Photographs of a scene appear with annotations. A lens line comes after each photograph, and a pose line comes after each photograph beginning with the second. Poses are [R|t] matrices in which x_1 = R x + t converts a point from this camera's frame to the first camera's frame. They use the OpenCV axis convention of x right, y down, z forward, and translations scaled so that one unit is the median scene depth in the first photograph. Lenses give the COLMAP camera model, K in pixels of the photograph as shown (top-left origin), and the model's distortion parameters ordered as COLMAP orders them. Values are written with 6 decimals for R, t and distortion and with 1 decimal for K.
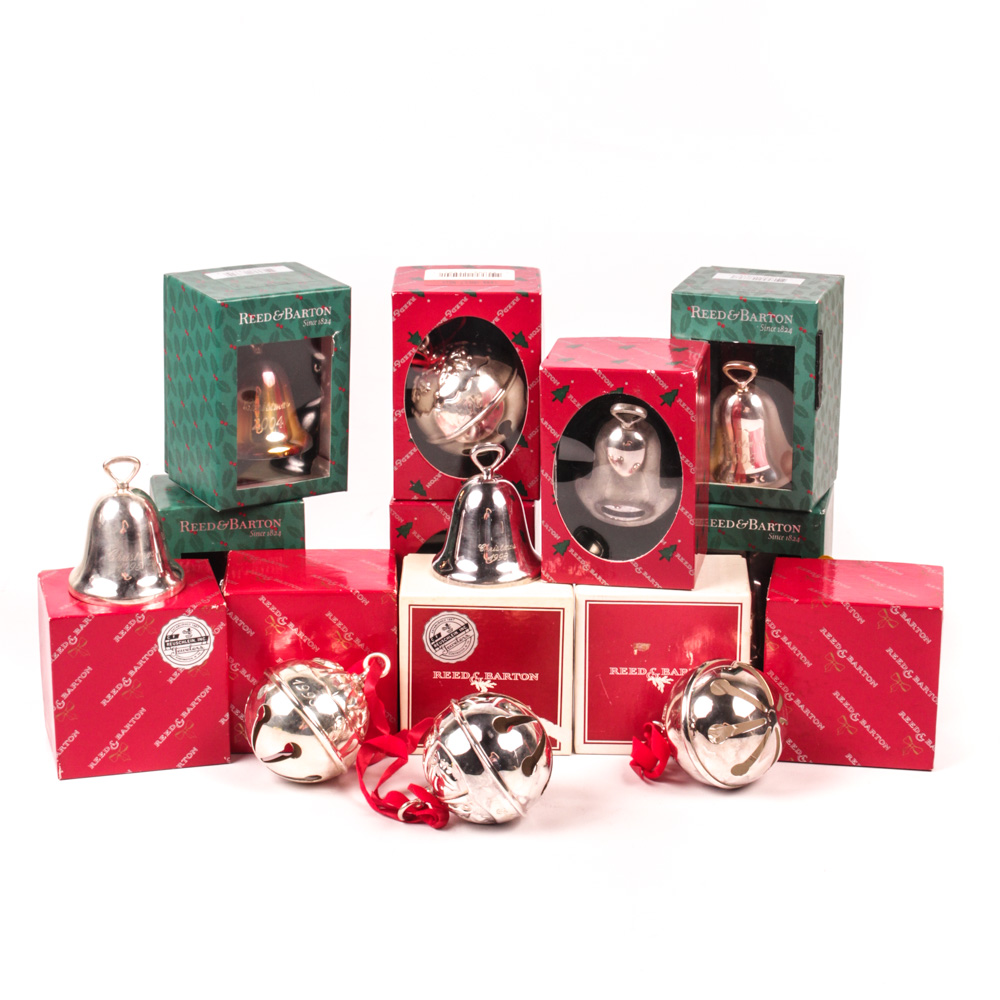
lens RADIAL K [[2265.5, 0, 500.0], [0, 2265.5, 500.0], [0, 0, 1]] dist [-0.043030, -0.201045]
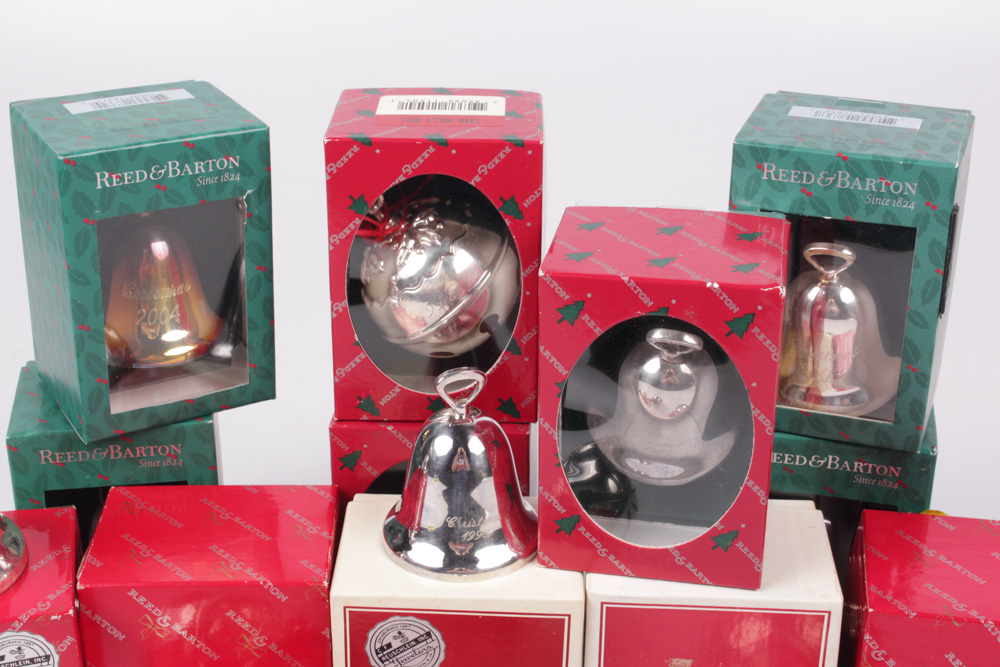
lens RADIAL K [[1447.1, 0, 500.0], [0, 1447.1, 333.5], [0, 0, 1]] dist [-0.067438, 0.086315]
pose [[0.999894, 0.010394, -0.010173, 0.010447], [-0.008959, 0.991196, 0.132098, -0.092082], [0.011457, -0.131993, 0.991184, 0.566229]]
